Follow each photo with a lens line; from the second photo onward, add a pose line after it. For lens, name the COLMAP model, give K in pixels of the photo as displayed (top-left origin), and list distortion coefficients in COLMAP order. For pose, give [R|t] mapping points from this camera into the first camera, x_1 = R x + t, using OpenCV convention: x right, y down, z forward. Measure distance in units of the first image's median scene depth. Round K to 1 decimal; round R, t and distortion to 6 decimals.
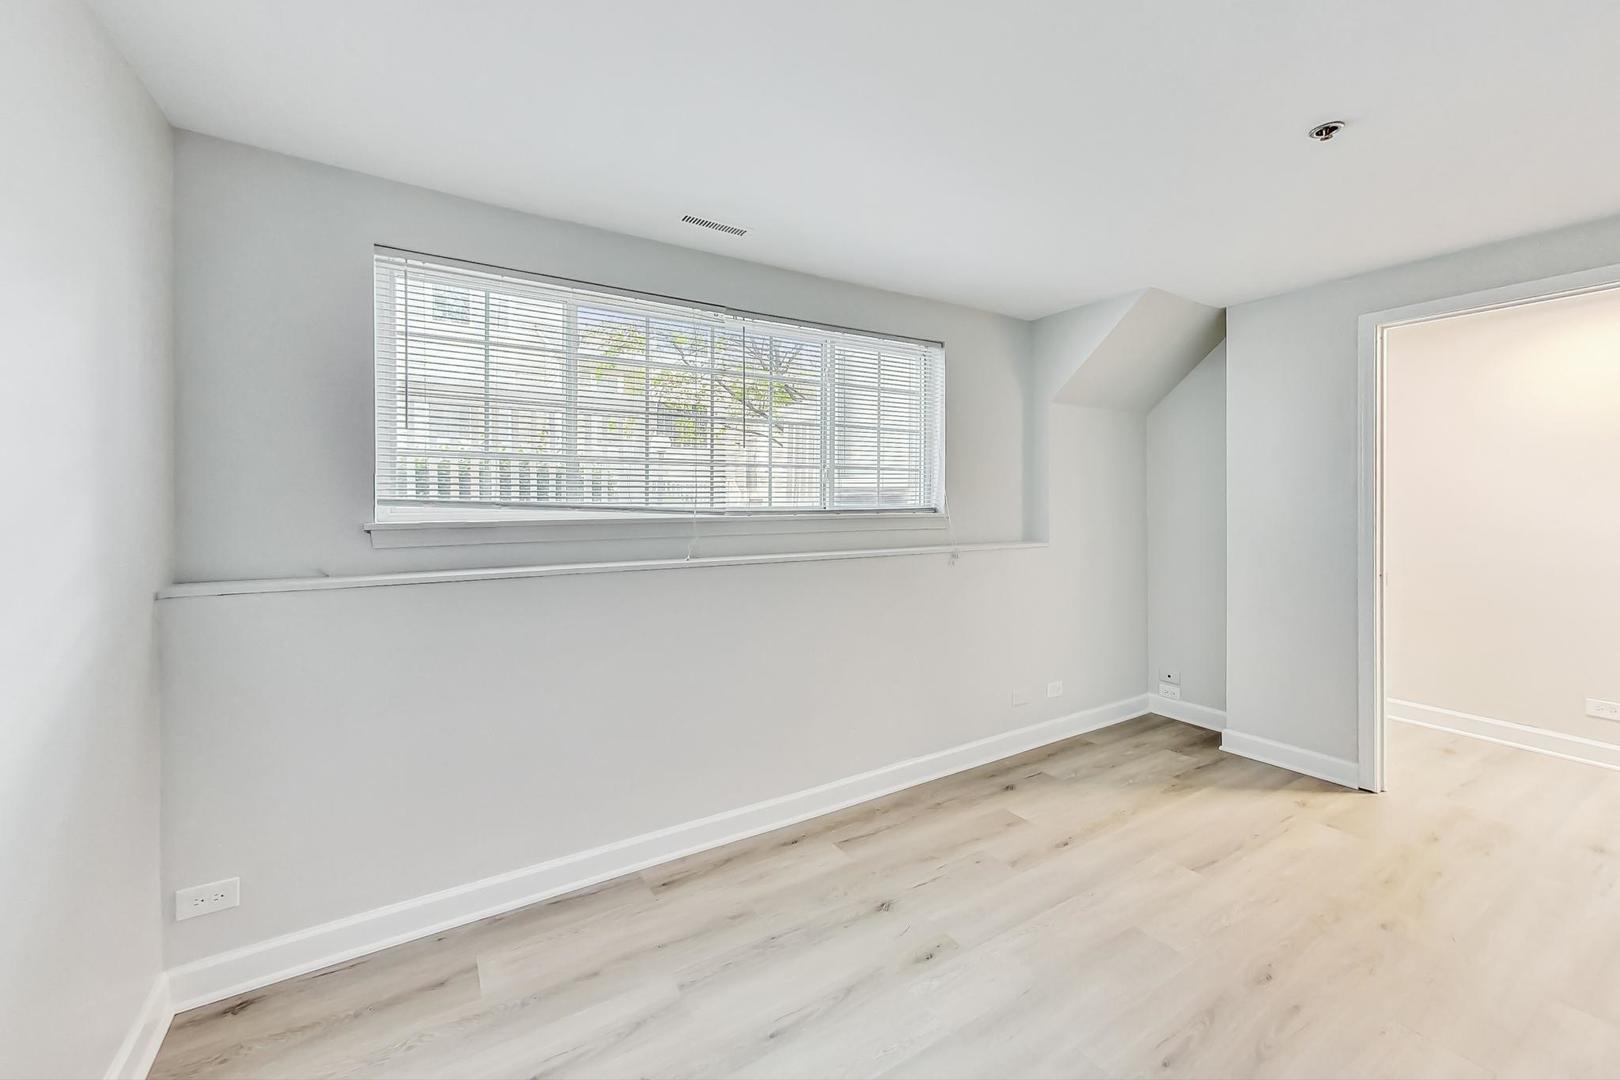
lens RADIAL K [[640.4, 0, 799.1], [0, 640.4, 507.6], [0, 0, 1]] dist [0.001658, -0.000404]
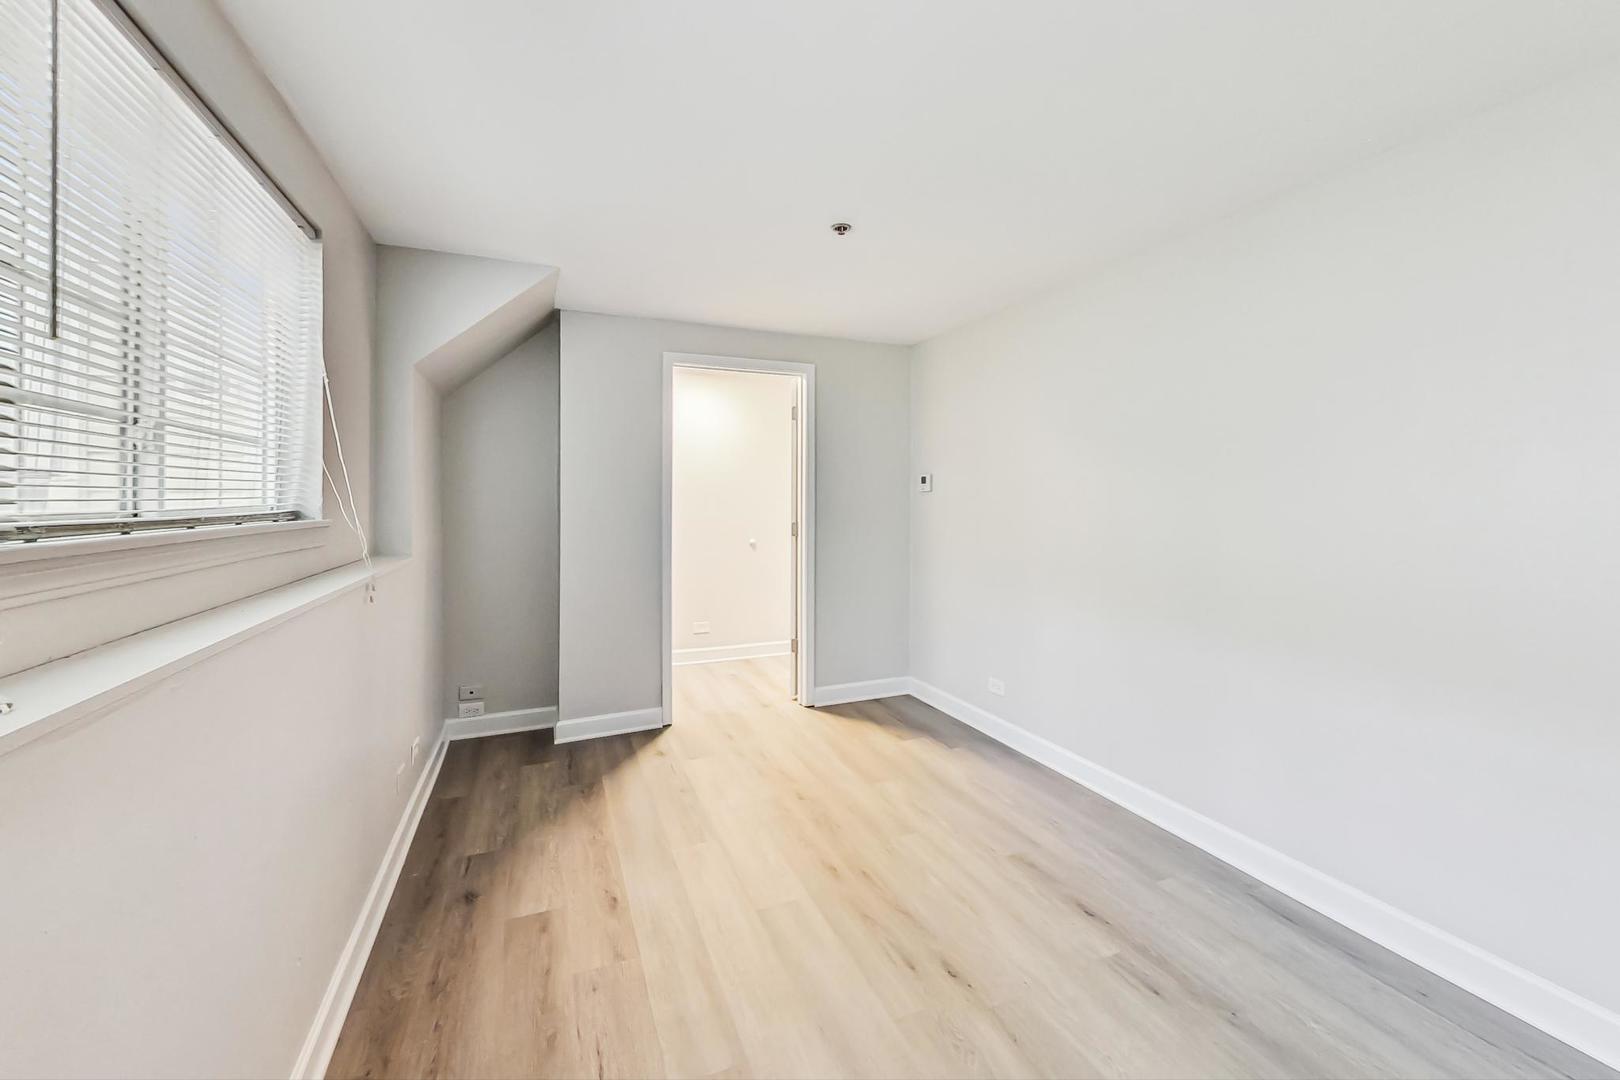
lens RADIAL K [[640.4, 0, 813.4], [0, 640.4, 509.0], [0, 0, 1]] dist [0.001658, -0.000404]
pose [[0.144732, -0.013990, 0.989372, -0.349463], [0.010679, 0.999864, 0.012576, -0.003935], [-0.989413, 0.008745, 0.144862, 0.552292]]
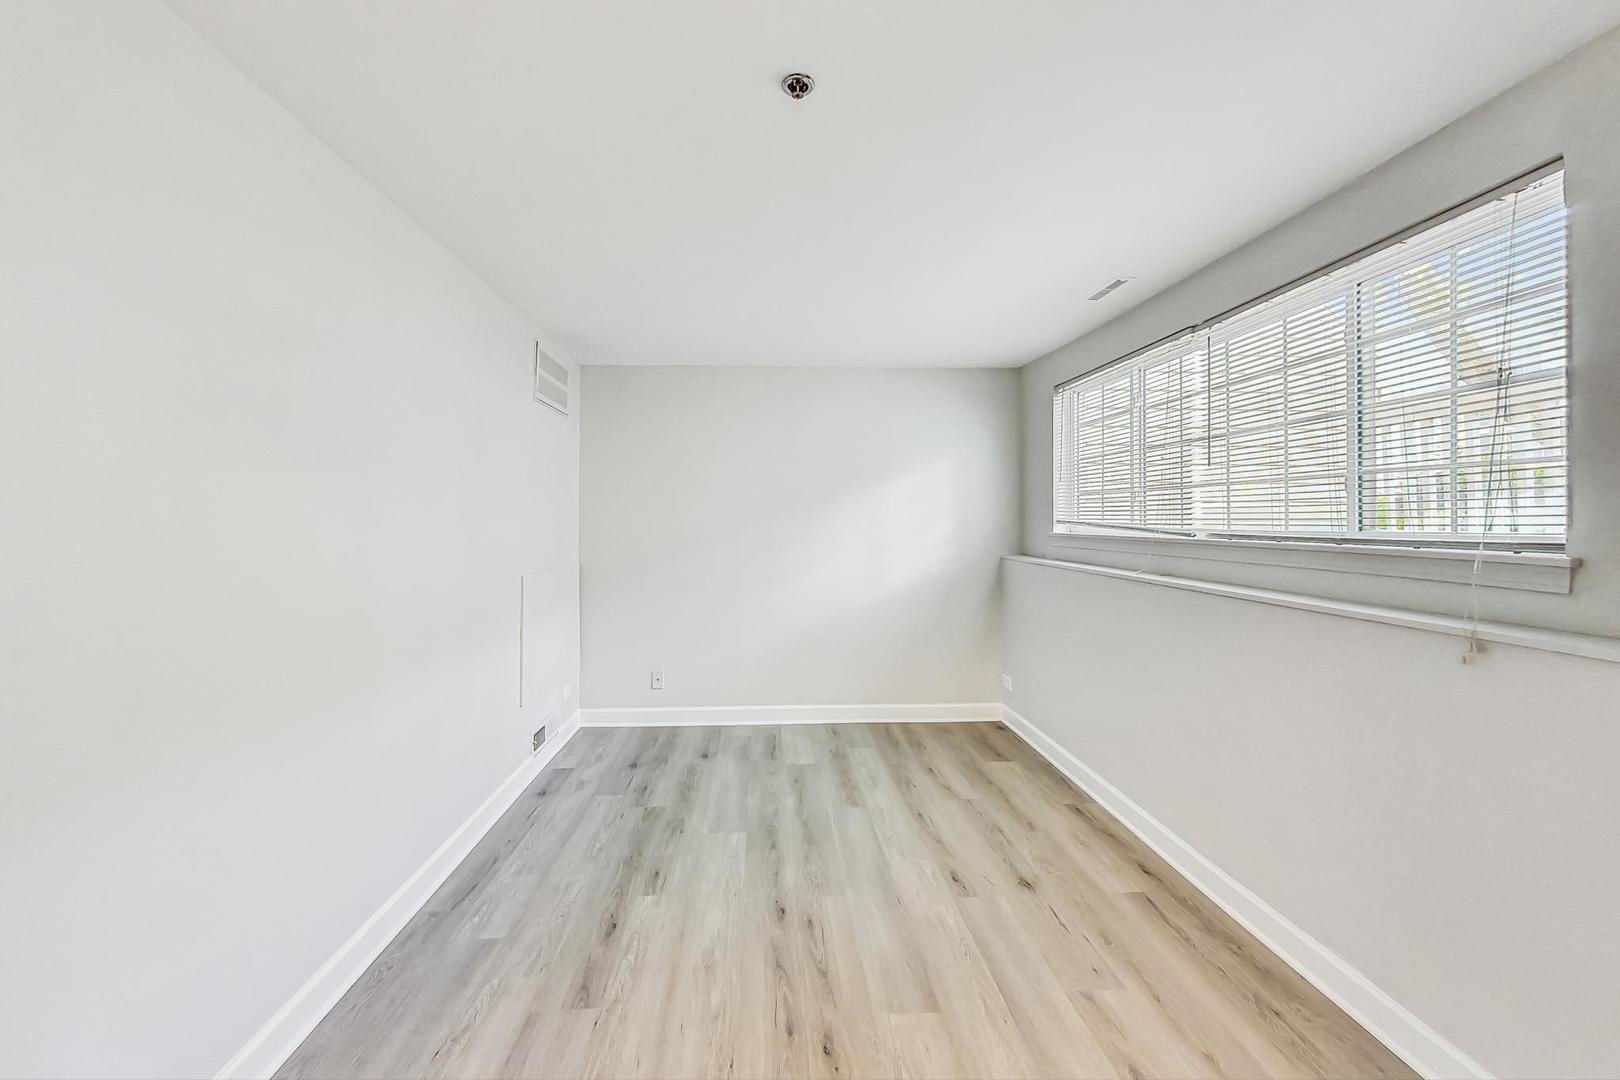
lens RADIAL K [[640.4, 0, 798.1], [0, 640.4, 528.9], [0, 0, 1]] dist [0.001658, -0.000404]
pose [[-0.472801, 0.014613, -0.881048, 1.003379], [-0.009788, 0.999714, 0.021833, -0.015961], [0.881115, 0.018946, -0.472522, 0.898819]]
